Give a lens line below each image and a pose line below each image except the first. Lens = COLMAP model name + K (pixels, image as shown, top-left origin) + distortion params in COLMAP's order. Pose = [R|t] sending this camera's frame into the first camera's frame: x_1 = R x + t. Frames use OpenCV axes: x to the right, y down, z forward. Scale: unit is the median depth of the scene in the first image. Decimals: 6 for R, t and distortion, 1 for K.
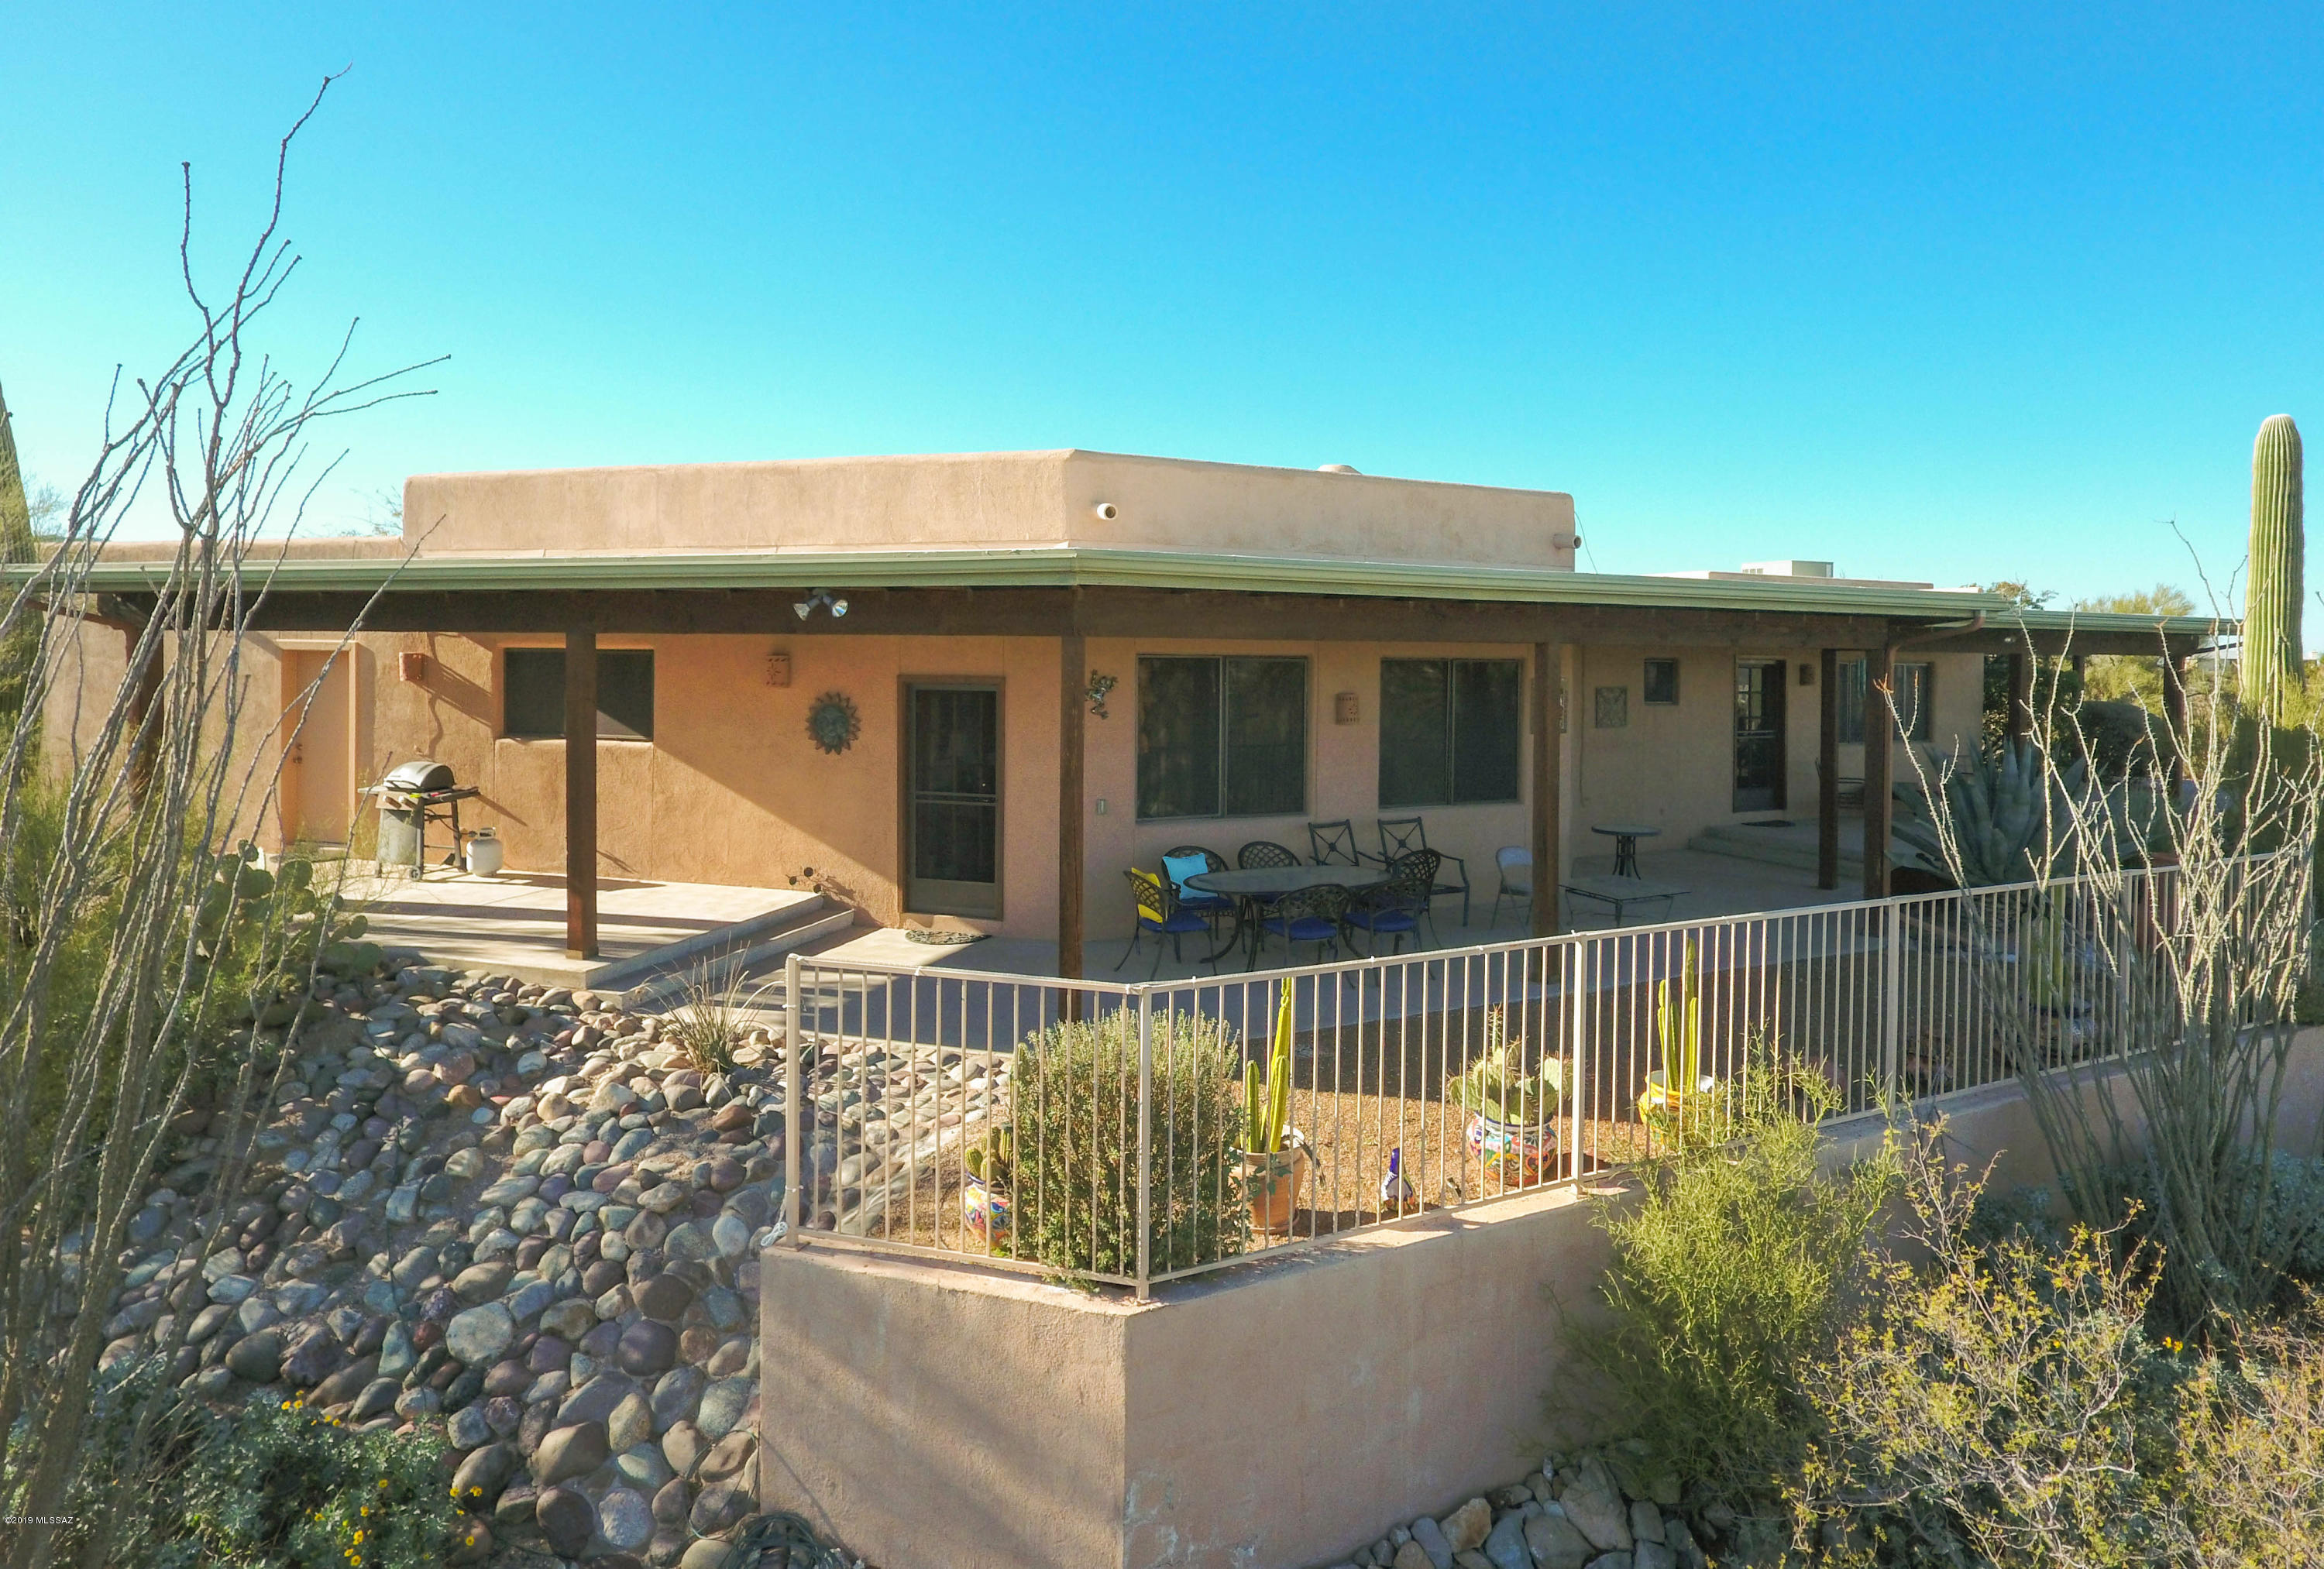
lens RADIAL K [[1294.0, 0, 1184.4], [0, 1294.0, 721.3], [0, 0, 1]] dist [0.002662, -0.000779]
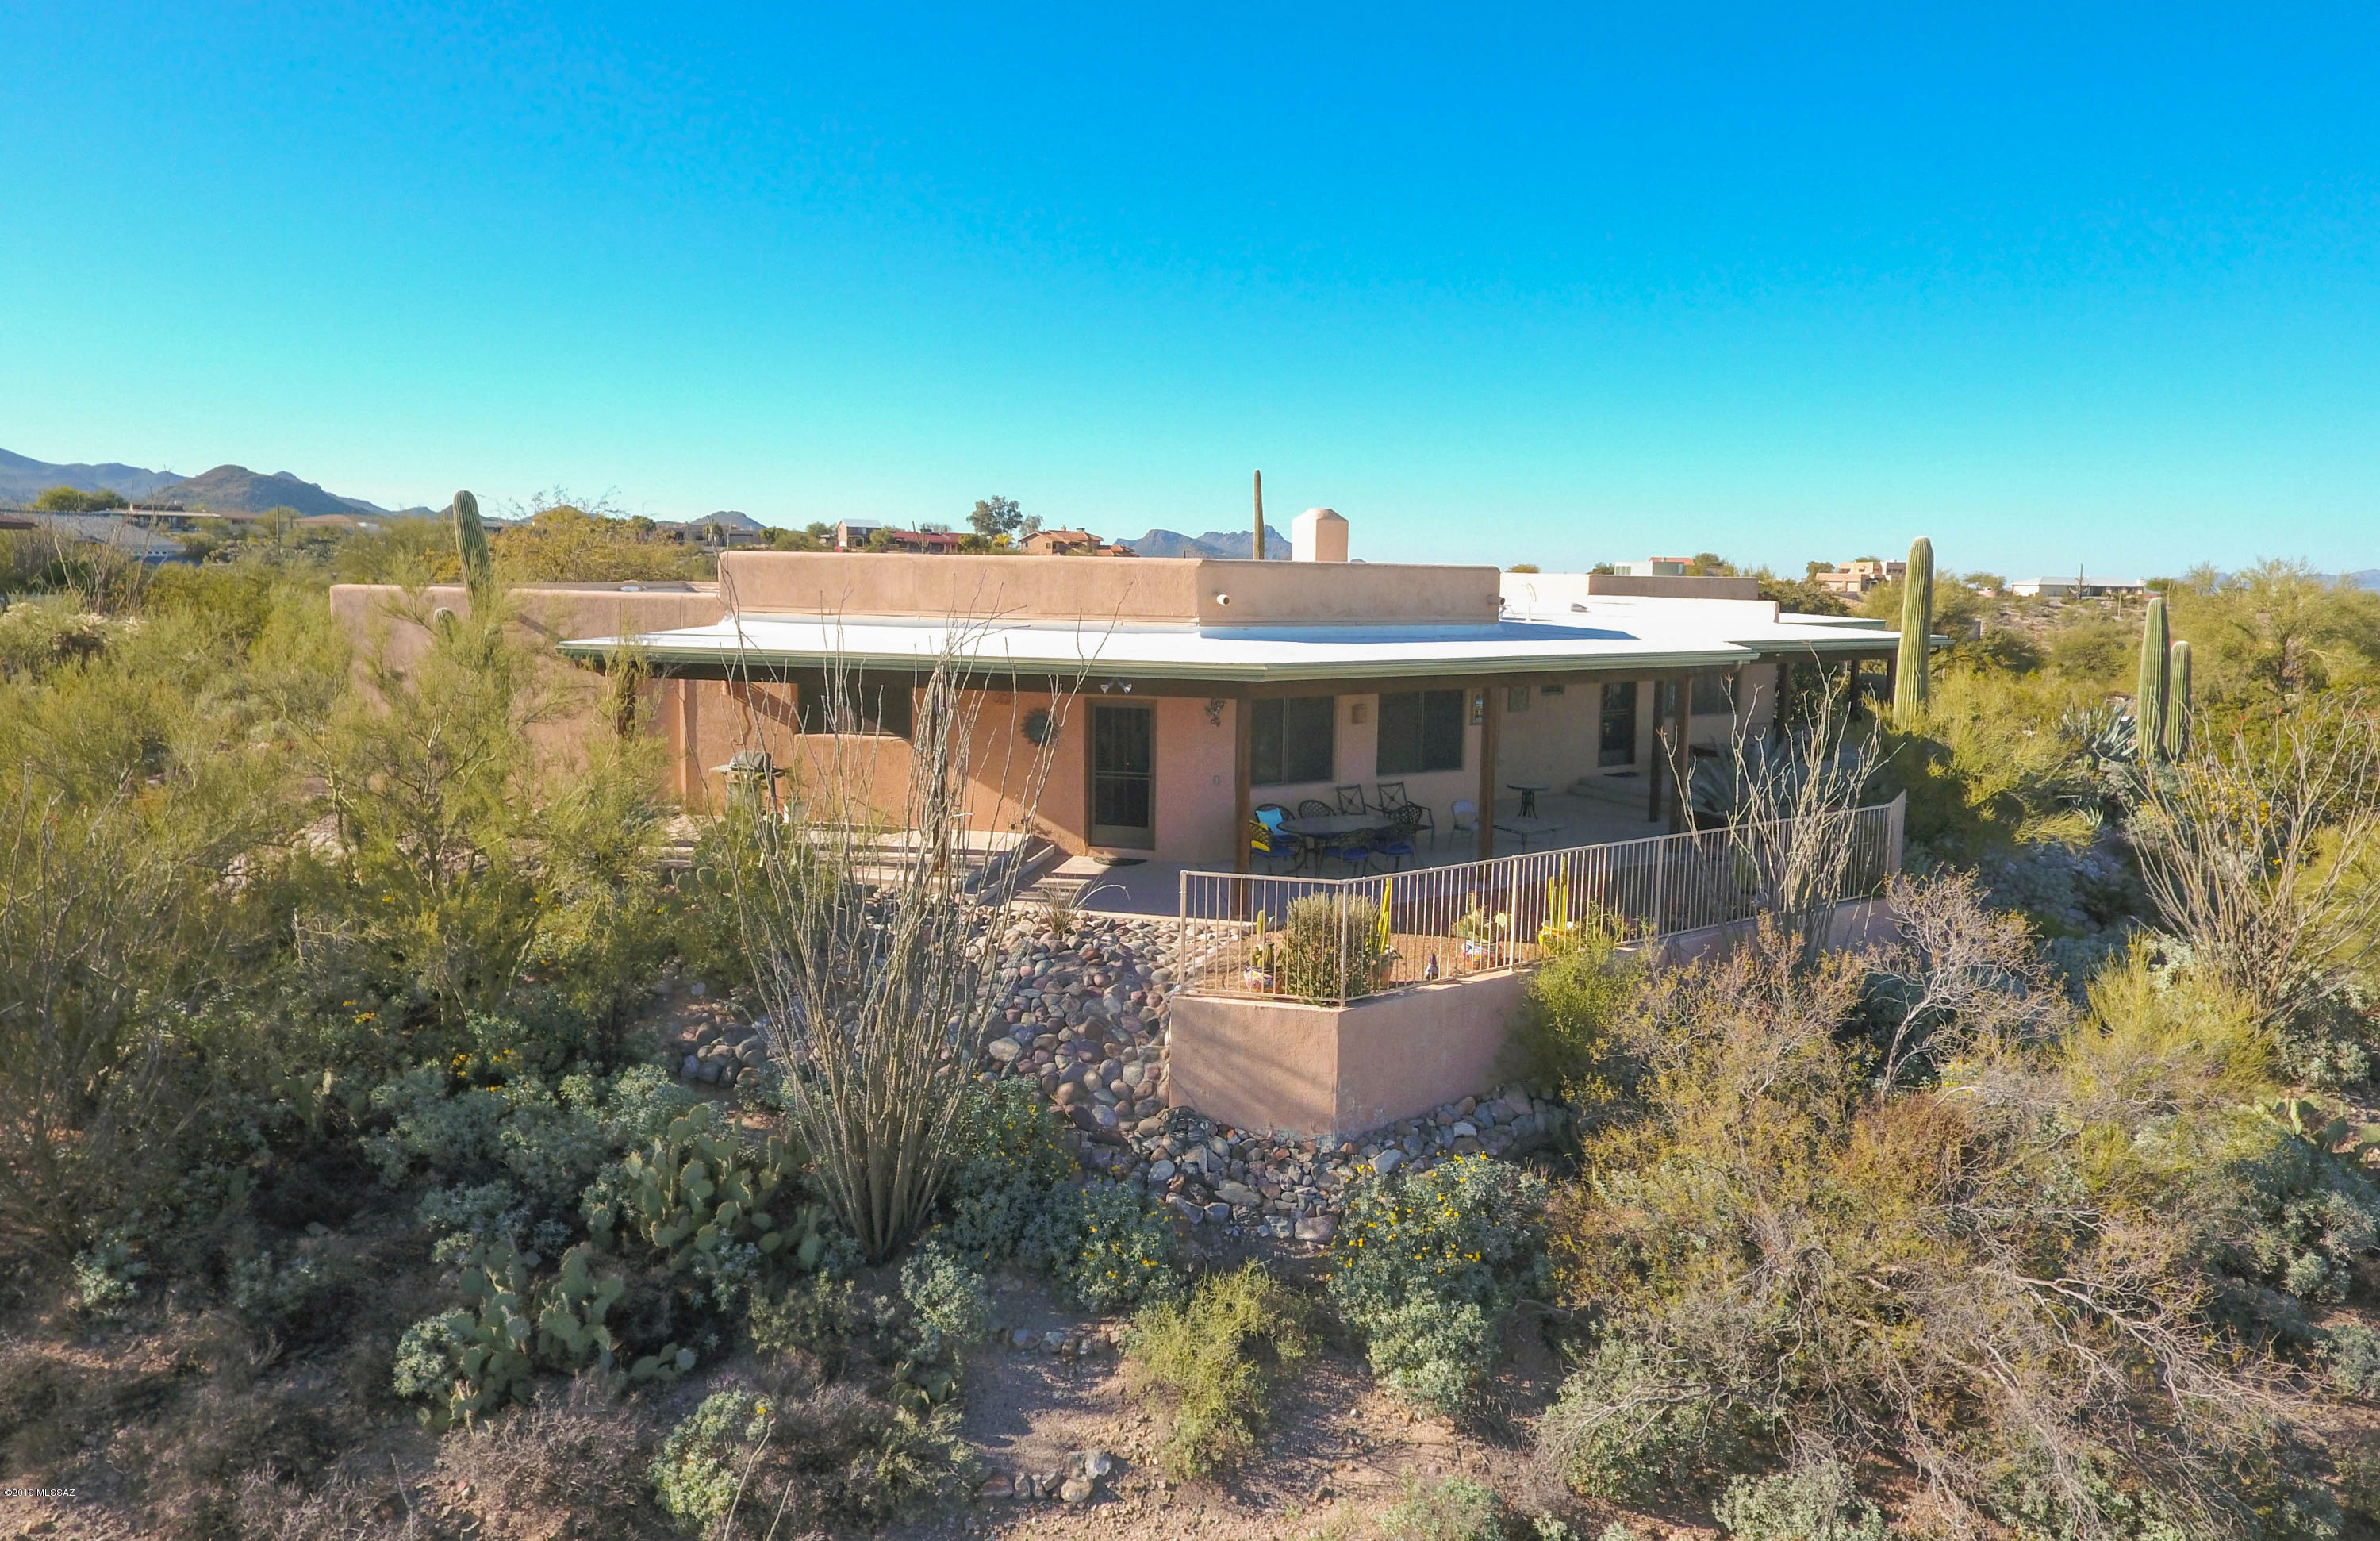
lens RADIAL K [[1323.2, 0, 1184.3], [0, 1323.2, 753.7], [0, 0, 1]] dist [-0.002080, -0.002436]
pose [[0.996310, -0.006684, 0.085563, -0.409926], [-0.000960, 0.996032, 0.088988, -0.191226], [-0.085818, -0.088742, 0.992351, -1.068793]]
